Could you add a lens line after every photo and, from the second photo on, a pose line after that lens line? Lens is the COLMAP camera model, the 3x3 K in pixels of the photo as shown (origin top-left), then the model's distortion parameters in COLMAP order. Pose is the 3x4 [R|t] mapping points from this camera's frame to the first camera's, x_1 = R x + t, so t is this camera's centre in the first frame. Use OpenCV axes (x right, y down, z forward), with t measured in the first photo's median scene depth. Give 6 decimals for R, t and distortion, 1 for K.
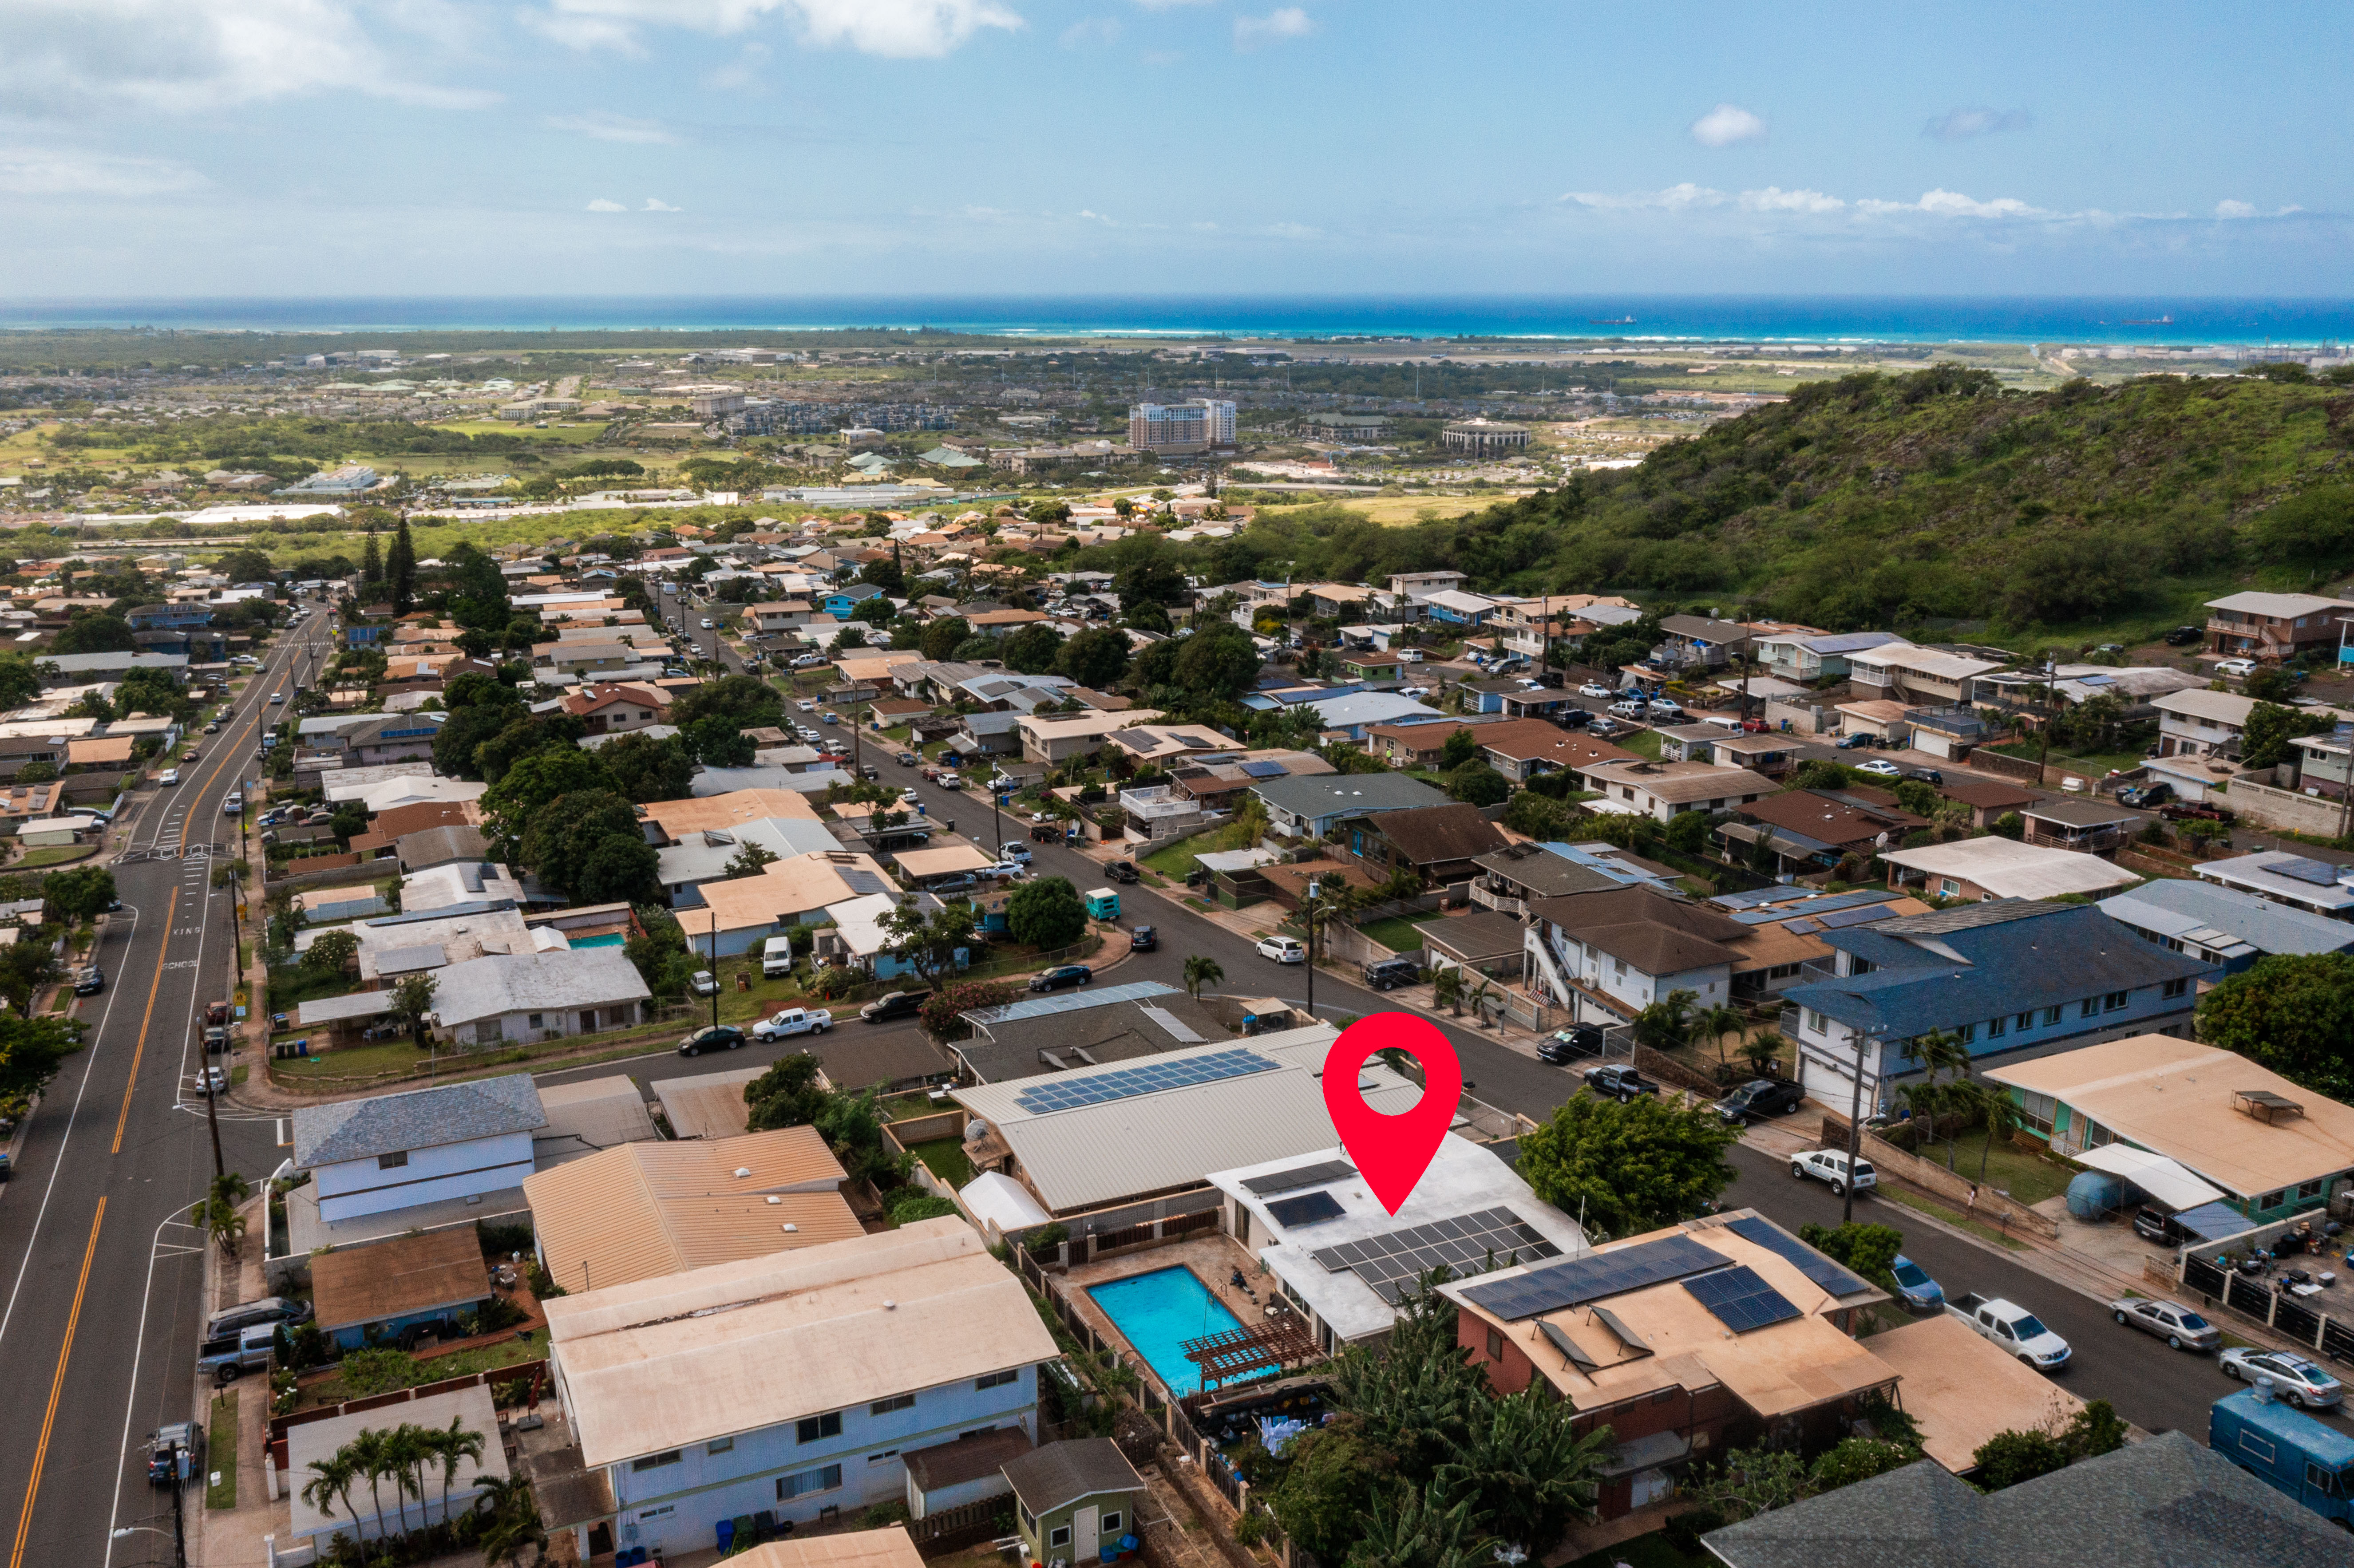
lens RADIAL K [[1950.5, 0, 1177.0], [0, 1950.5, 784.0], [0, 0, 1]] dist [-0.002468, 0.017261]
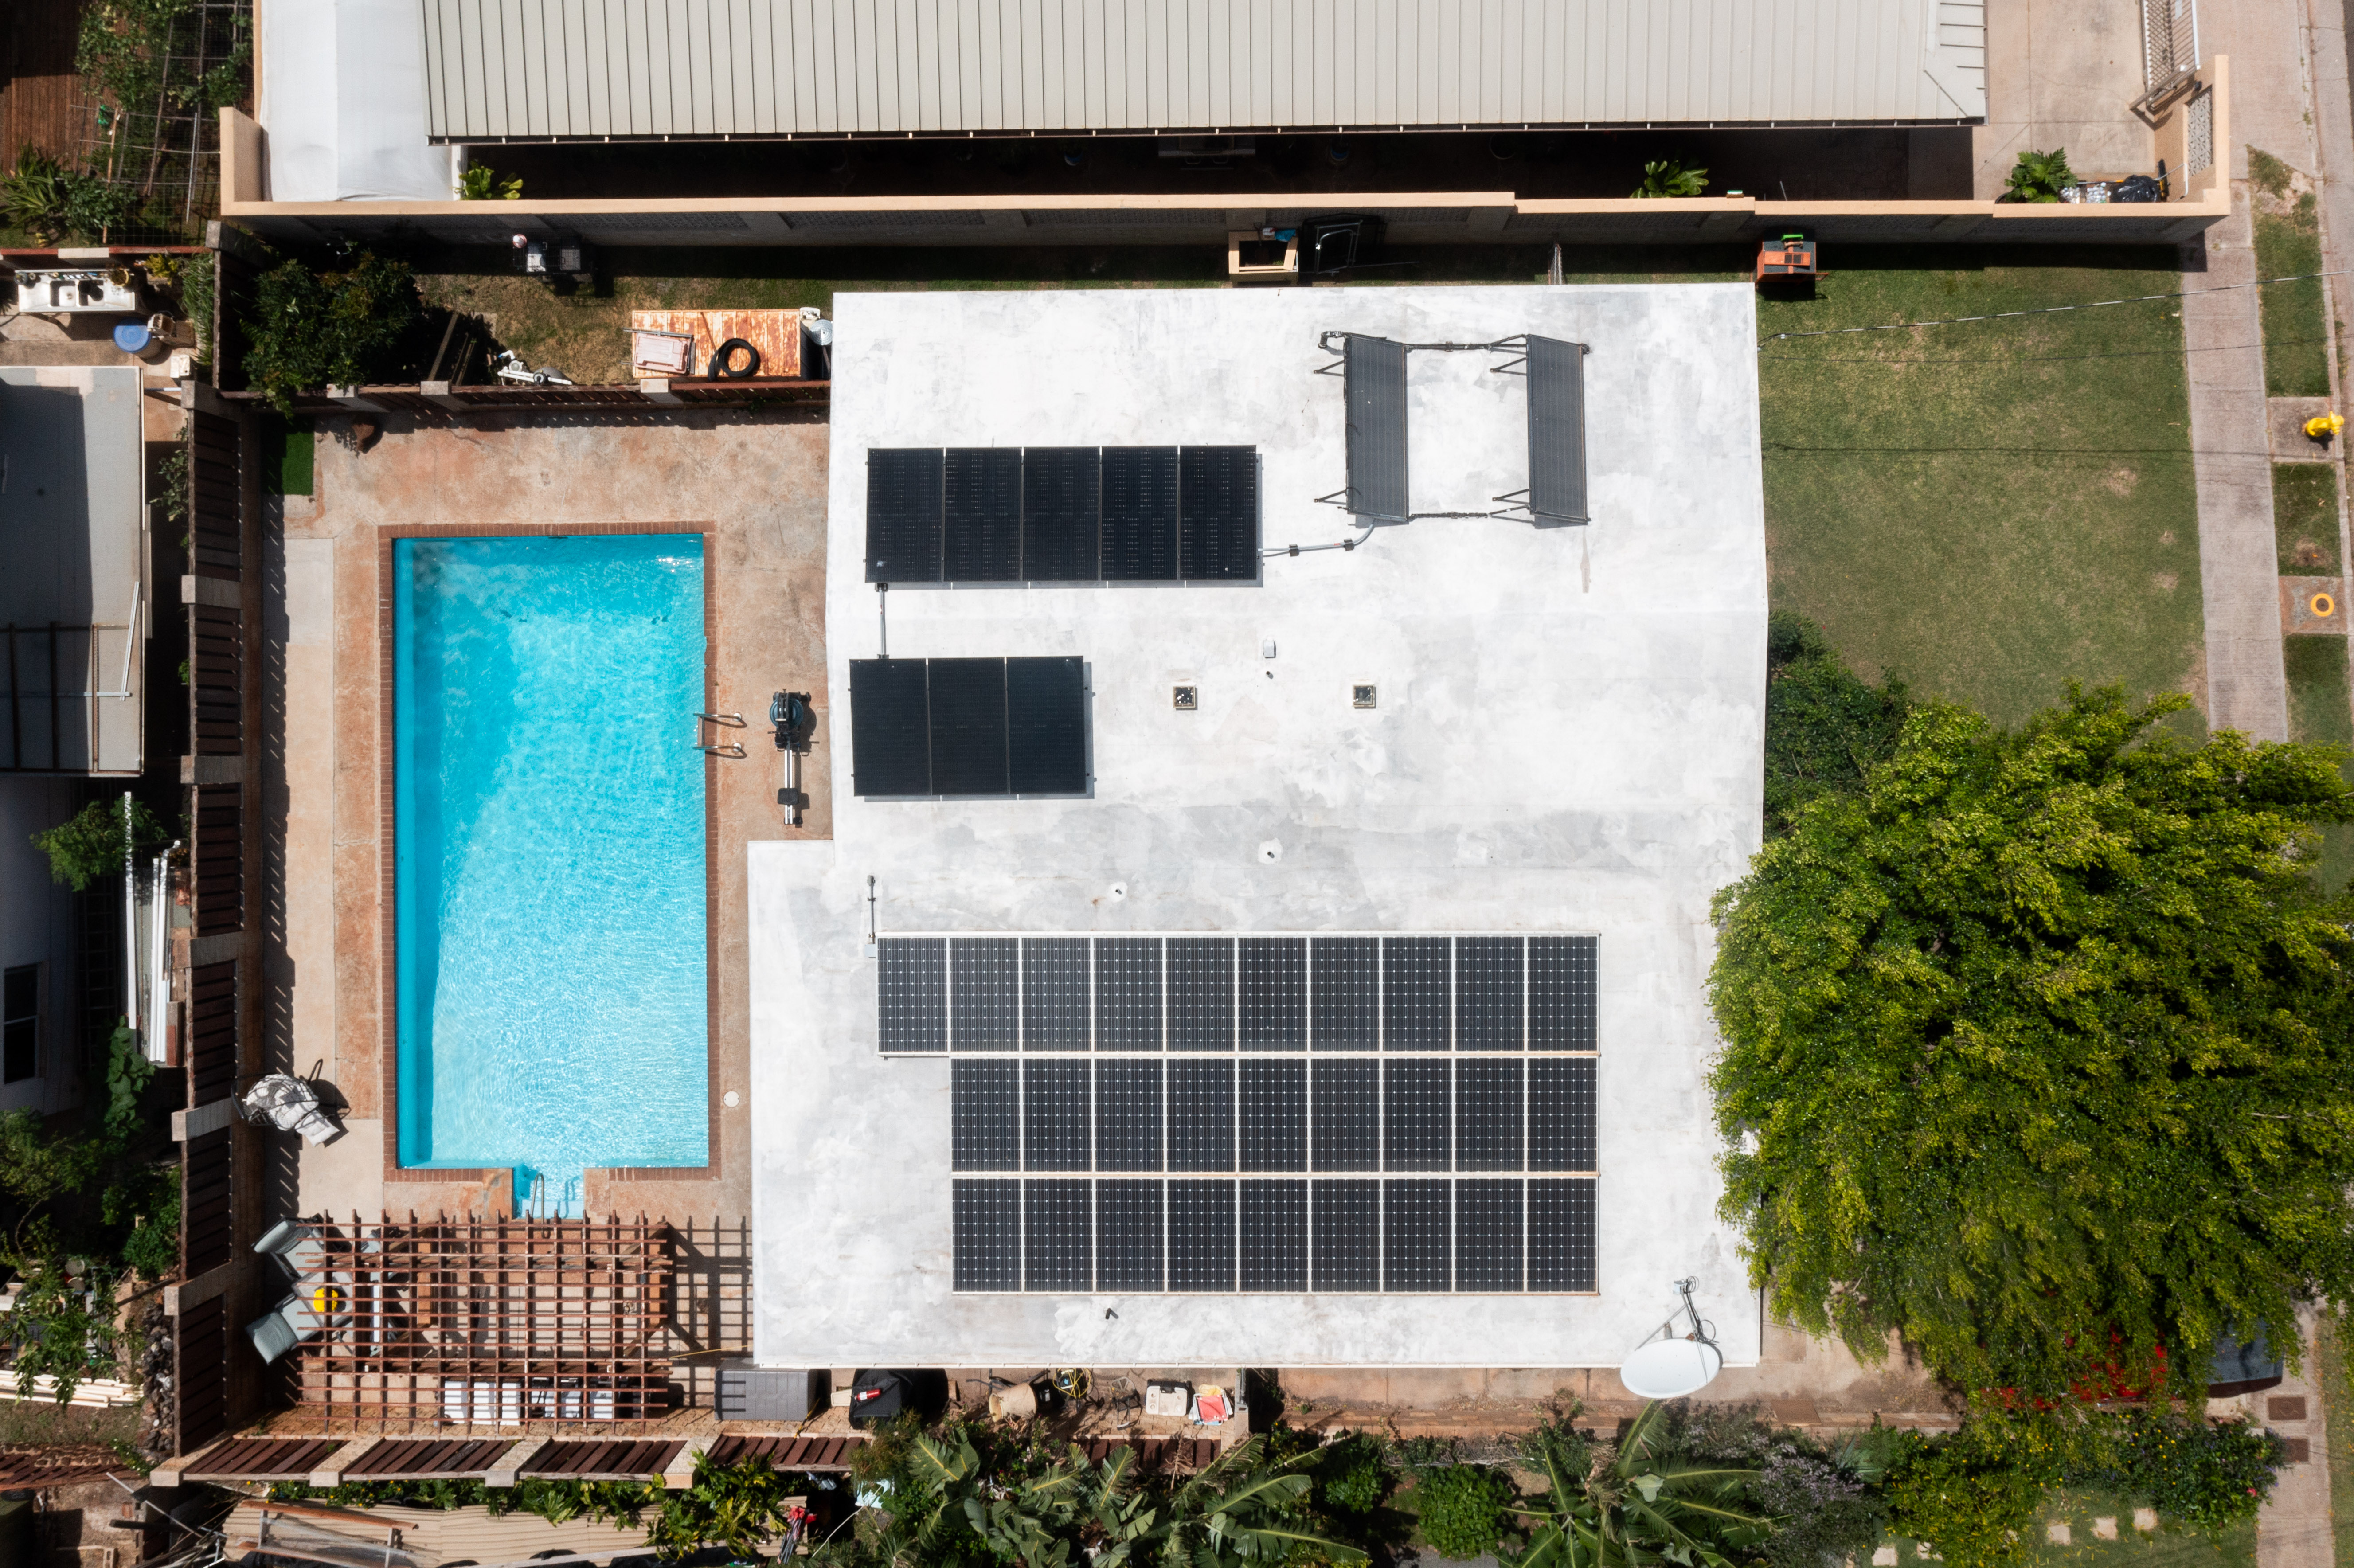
lens RADIAL K [[1950.7, 0, 1177.0], [0, 1950.7, 784.0], [0, 0, 1]] dist [-0.002468, 0.017261]
pose [[0.904484, 0.426025, -0.020297, 0.029189], [-0.091234, 0.239746, 0.966539, -0.022508], [0.416636, -0.872367, 0.255714, 0.256153]]
